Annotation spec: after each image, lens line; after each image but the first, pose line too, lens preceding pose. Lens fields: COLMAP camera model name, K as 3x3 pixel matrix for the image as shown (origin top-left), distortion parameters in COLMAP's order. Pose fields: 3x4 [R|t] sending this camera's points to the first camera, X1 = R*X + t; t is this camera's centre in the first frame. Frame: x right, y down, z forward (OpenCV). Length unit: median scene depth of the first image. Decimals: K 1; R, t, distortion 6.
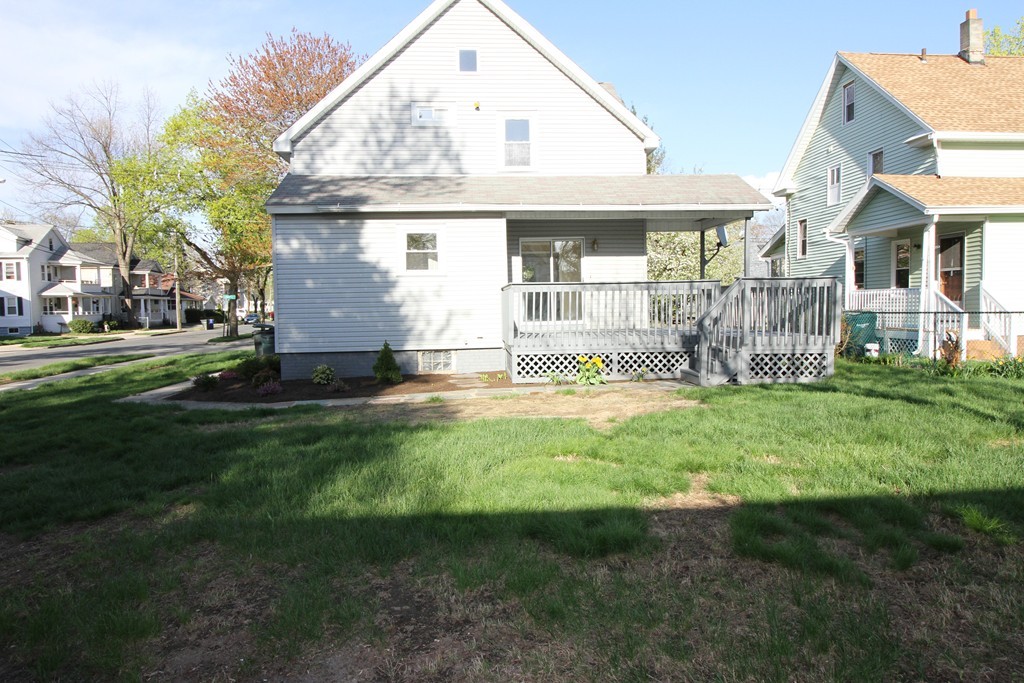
lens RADIAL K [[705.1, 0, 512.0], [0, 705.1, 341.5], [0, 0, 1]] dist [0.004205, 0.001401]
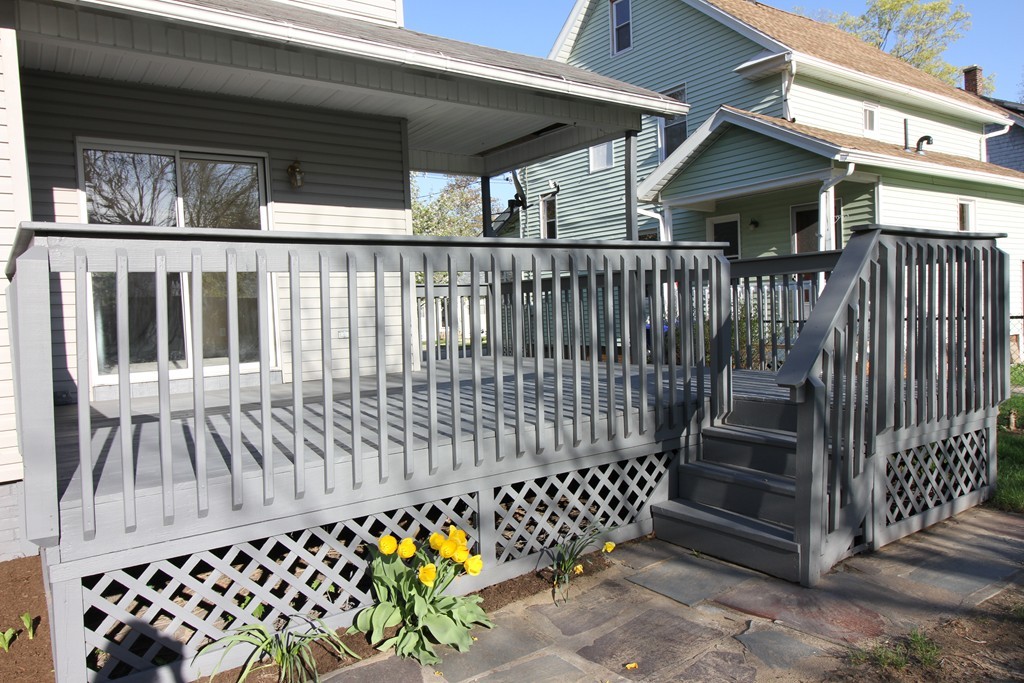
lens RADIAL K [[705.1, 0, 512.0], [0, 705.1, 341.5], [0, 0, 1]] dist [0.004205, 0.001401]
pose [[0.852884, -0.042248, 0.520388, 0.010047], [0.050283, 0.998734, -0.001328, -0.042352], [-0.519673, 0.027299, 0.853929, 0.744787]]
